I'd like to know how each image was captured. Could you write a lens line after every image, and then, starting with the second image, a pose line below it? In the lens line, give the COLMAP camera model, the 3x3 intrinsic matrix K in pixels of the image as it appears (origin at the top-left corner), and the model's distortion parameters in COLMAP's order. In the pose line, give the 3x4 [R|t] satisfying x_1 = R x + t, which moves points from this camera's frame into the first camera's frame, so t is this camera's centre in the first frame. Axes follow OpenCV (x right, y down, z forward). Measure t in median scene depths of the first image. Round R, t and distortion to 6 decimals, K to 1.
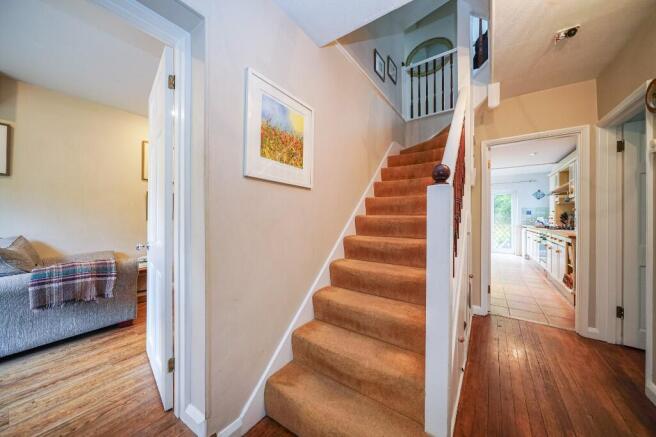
lens RADIAL K [[223.5, 0, 328.0], [0, 223.5, 218.2], [0, 0, 1]] dist [-0.011169, -0.000070]
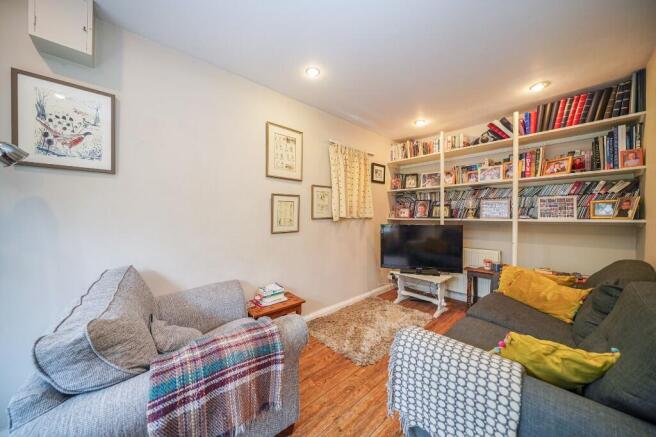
lens RADIAL K [[223.5, 0, 329.9], [0, 223.5, 216.6], [0, 0, 1]] dist [-0.011169, -0.000070]
pose [[0.977628, -0.001356, -0.210338, -0.760834], [0.001850, 0.999996, 0.002152, -0.068416], [0.210334, -0.002493, 0.977626, 0.537940]]
